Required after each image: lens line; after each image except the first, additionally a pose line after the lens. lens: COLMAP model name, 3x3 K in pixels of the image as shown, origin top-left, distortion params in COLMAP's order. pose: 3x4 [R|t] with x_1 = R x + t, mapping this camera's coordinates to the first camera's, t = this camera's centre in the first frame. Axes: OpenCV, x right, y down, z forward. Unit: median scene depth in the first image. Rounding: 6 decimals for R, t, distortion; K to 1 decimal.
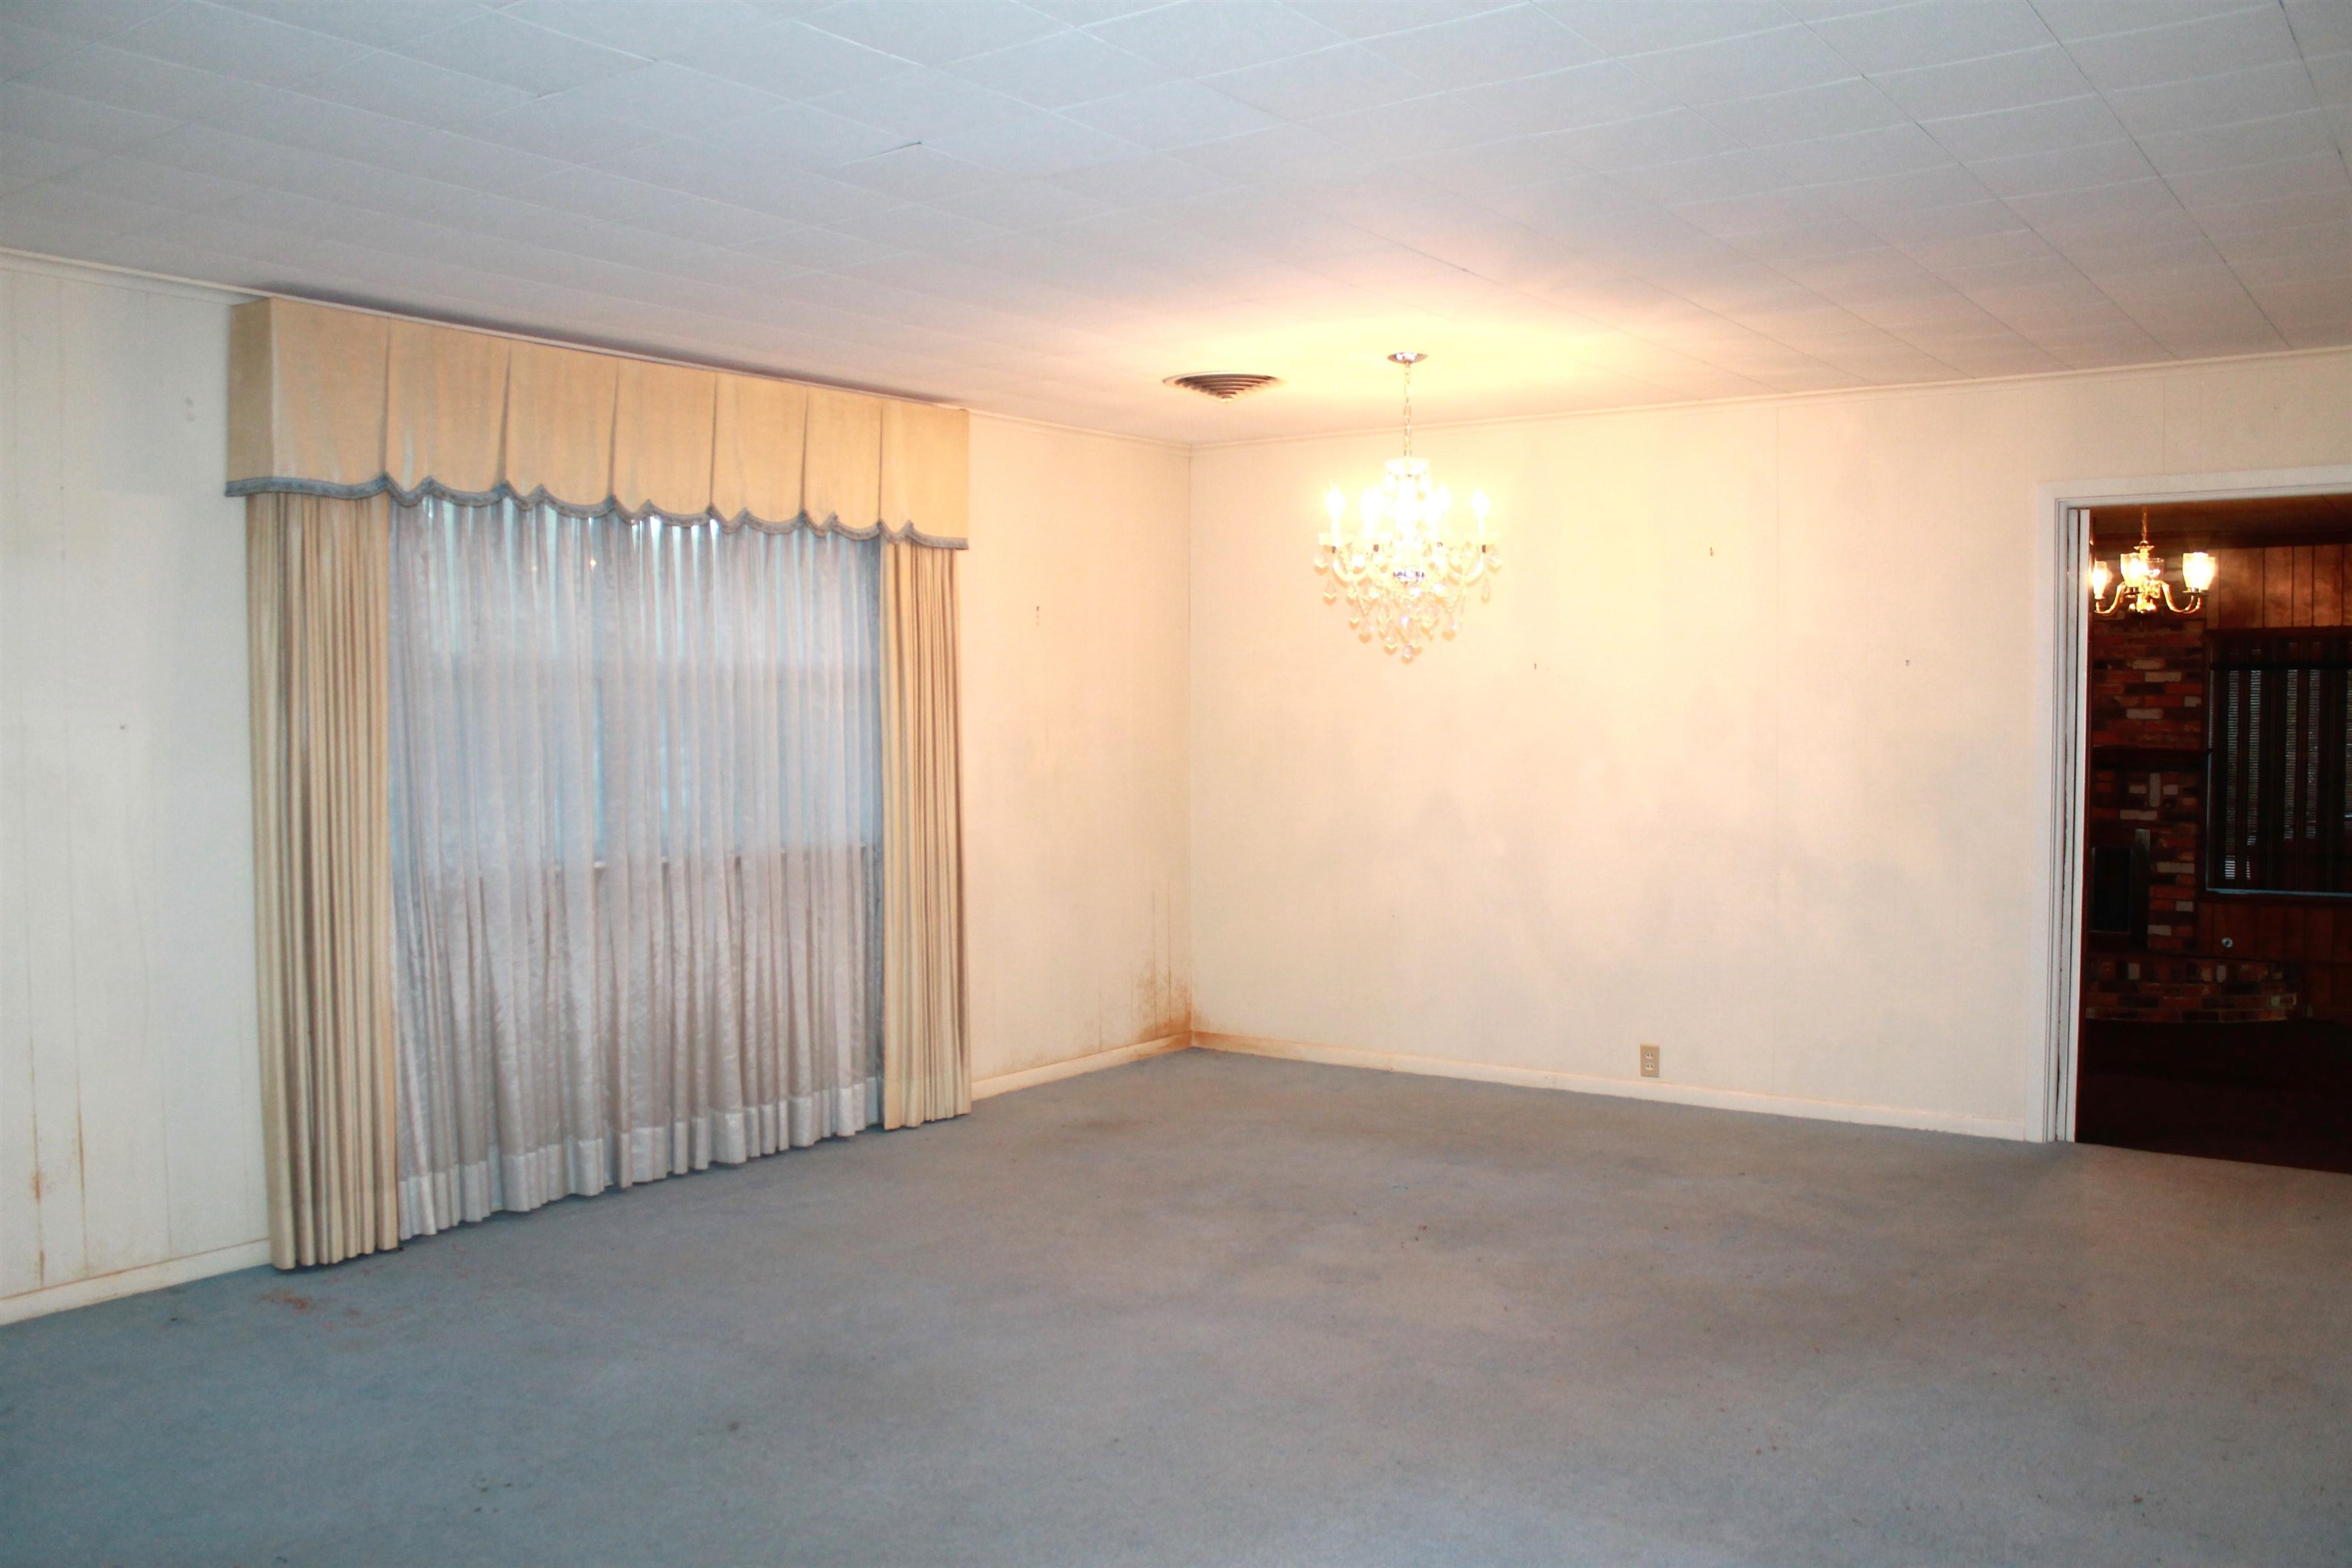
lens RADIAL K [[1978.3, 0, 1176.5], [0, 1978.3, 790.3], [0, 0, 1]] dist [-0.143423, 0.109126]
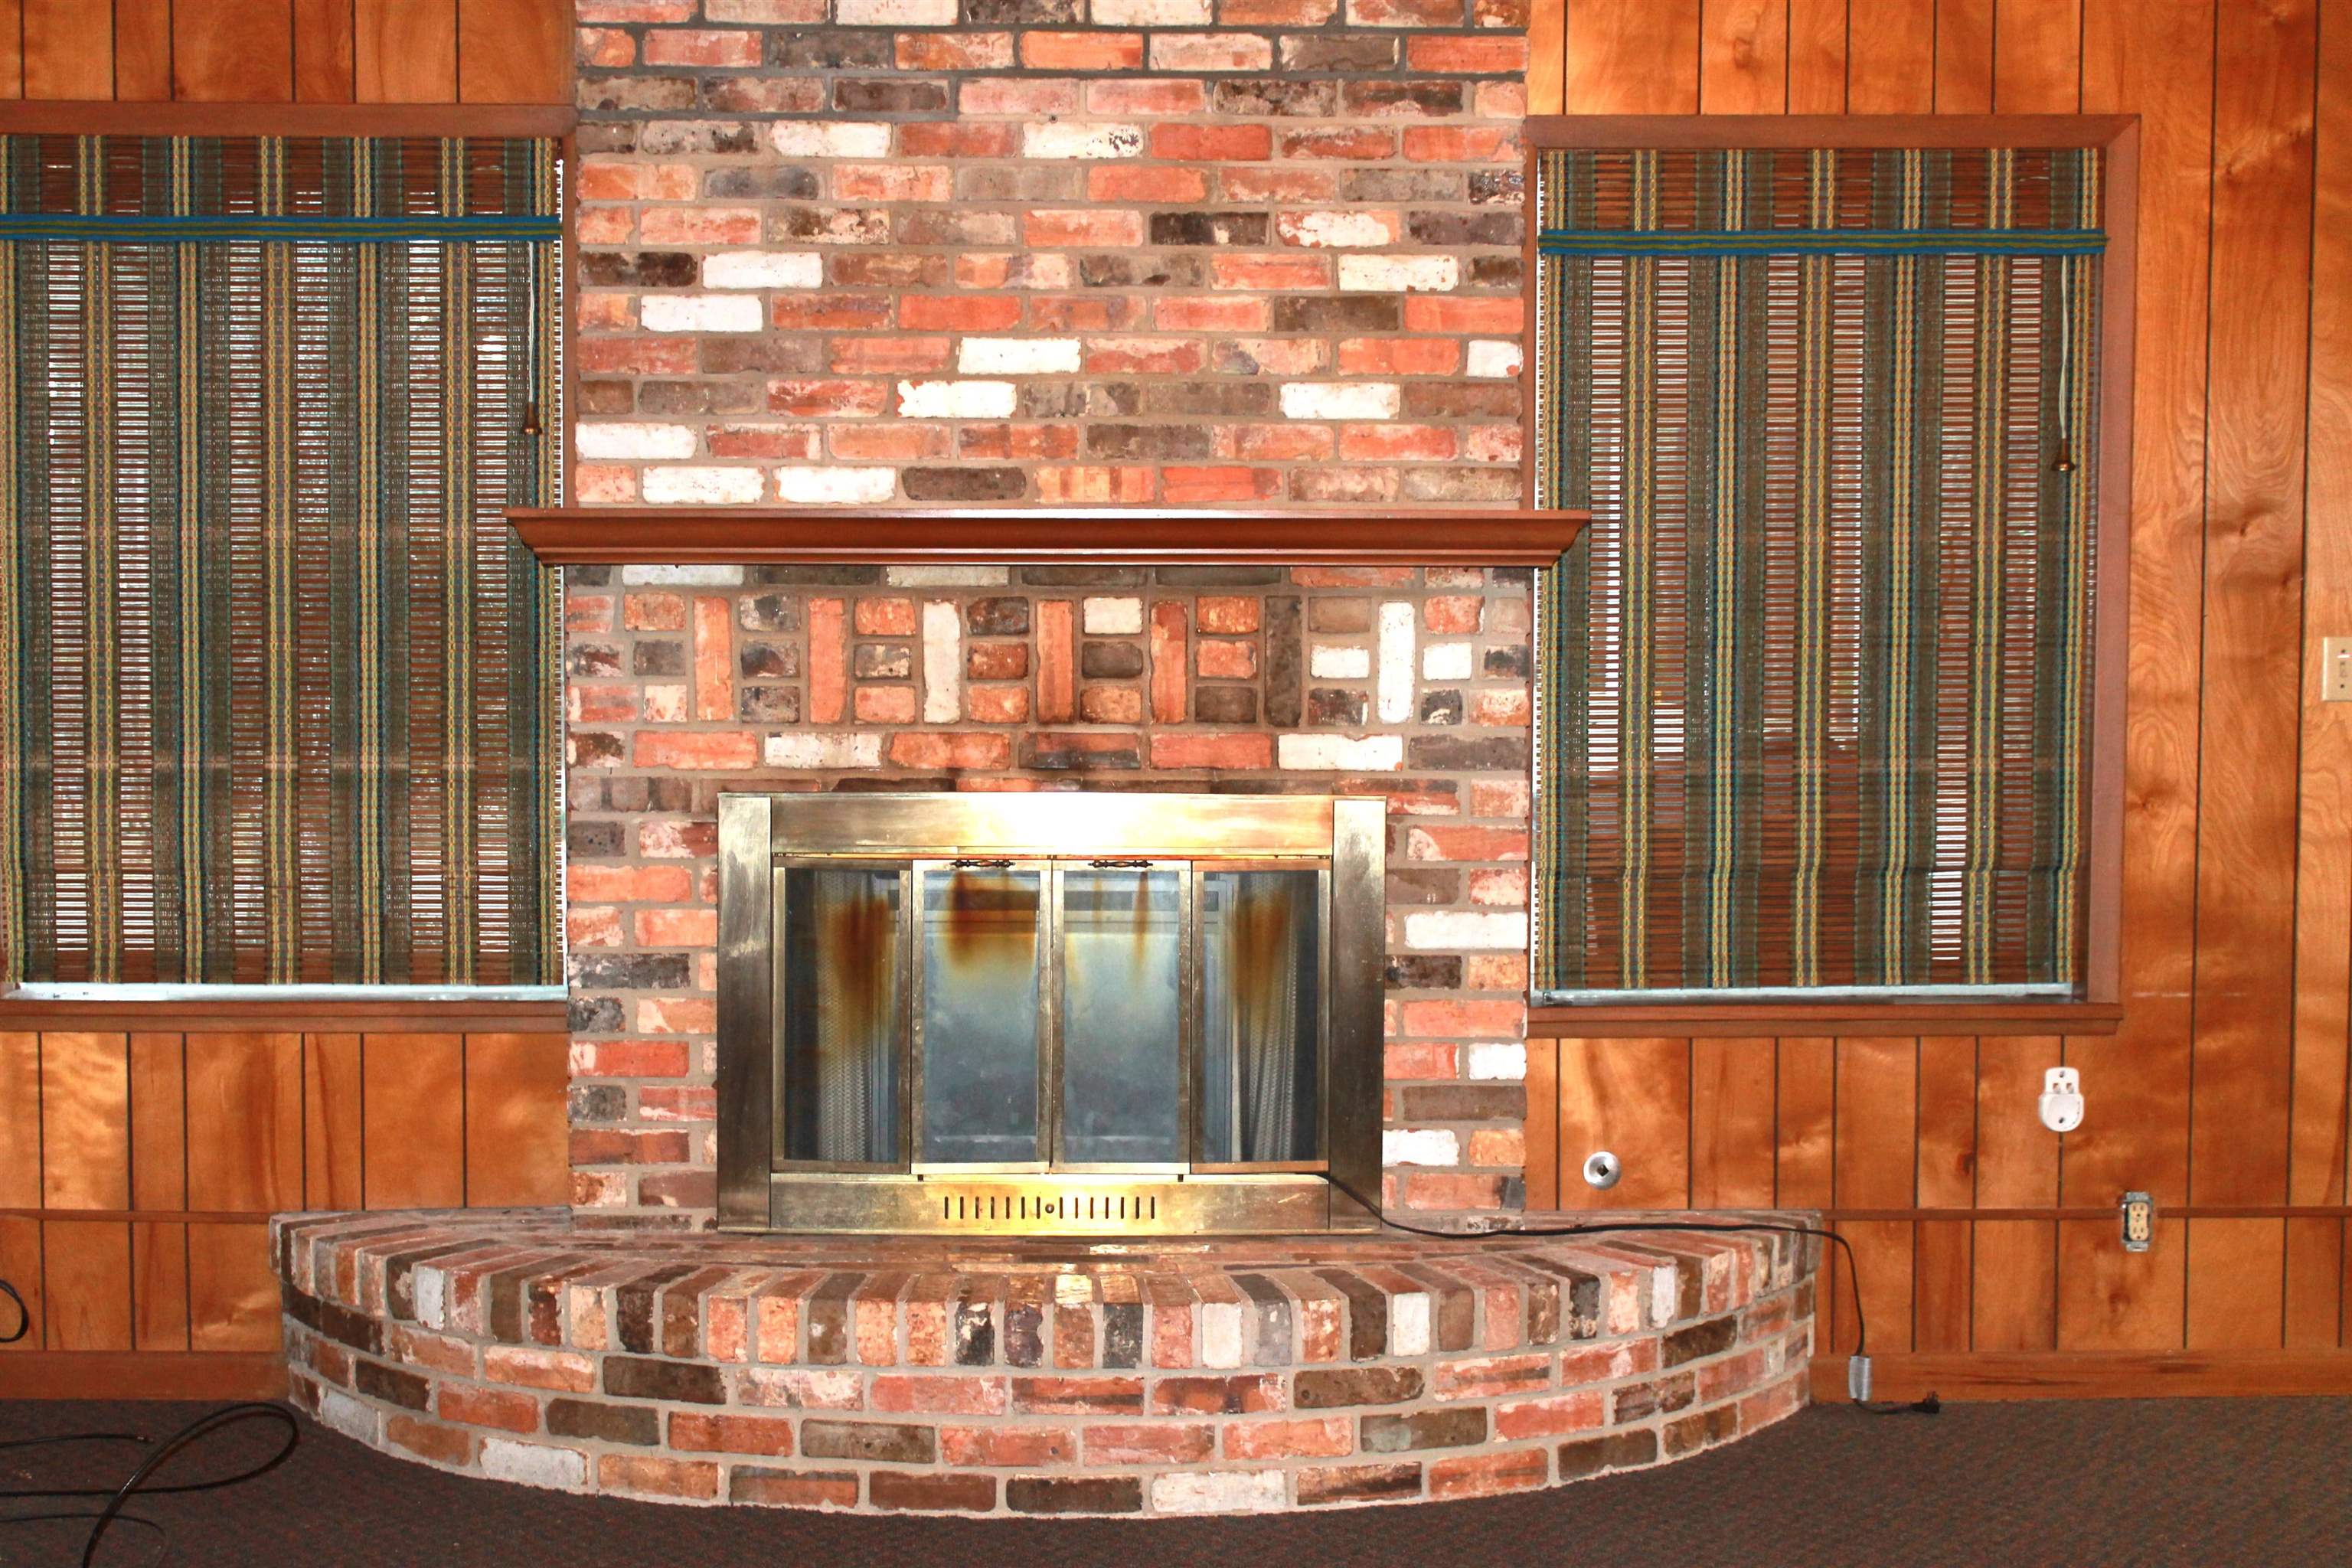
lens RADIAL K [[3207.5, 0, 1175.6], [0, 3207.5, 780.1], [0, 0, 1]] dist [-0.083882, 0.000000]
pose [[0.784394, -0.031787, 0.619448, 0.187797], [0.020108, 0.999464, 0.025824, 0.004371], [-0.619937, -0.007800, 0.784613, 0.647075]]
